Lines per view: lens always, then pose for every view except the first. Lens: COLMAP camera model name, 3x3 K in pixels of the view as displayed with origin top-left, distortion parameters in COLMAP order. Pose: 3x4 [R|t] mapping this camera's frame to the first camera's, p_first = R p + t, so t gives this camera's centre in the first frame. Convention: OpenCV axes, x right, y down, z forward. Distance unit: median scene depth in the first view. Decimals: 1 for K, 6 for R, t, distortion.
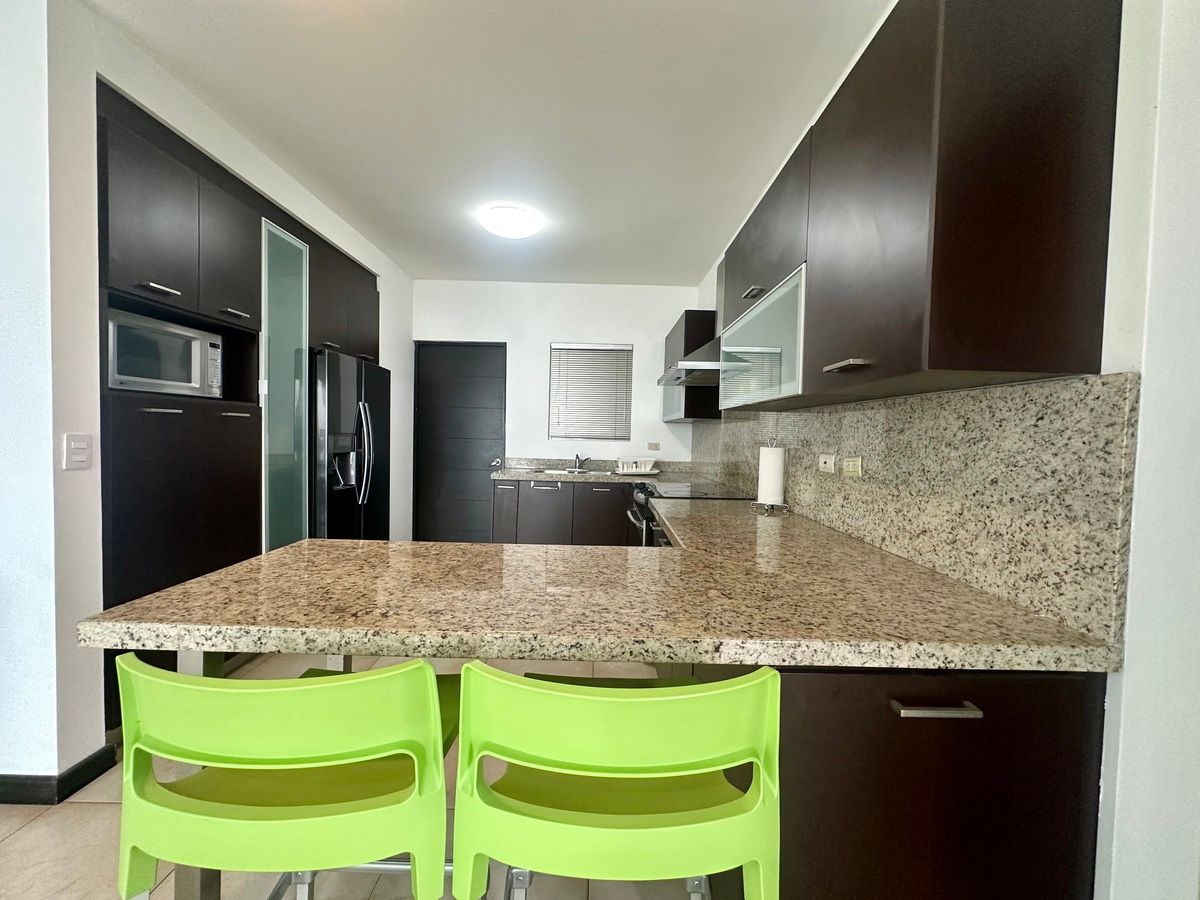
lens RADIAL K [[478.6, 0, 596.4], [0, 478.6, 446.6], [0, 0, 1]] dist [0.000202, -0.000152]
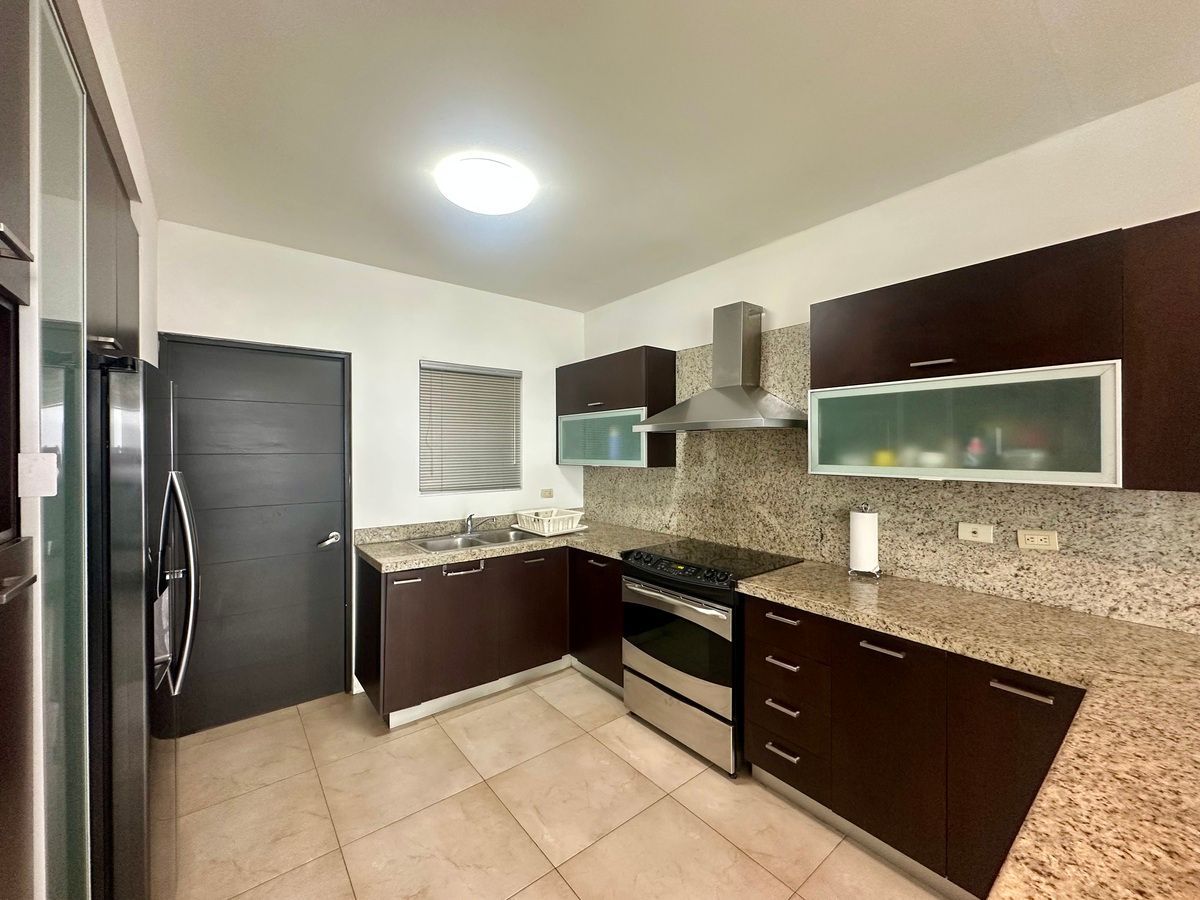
lens RADIAL K [[478.6, 0, 600.4], [0, 478.6, 448.0], [0, 0, 1]] dist [0.000202, -0.000152]
pose [[0.780723, -0.021822, 0.624496, -0.965765], [0.035439, 0.999328, -0.009385, -0.202623], [-0.623871, 0.029459, 0.780972, 0.816199]]
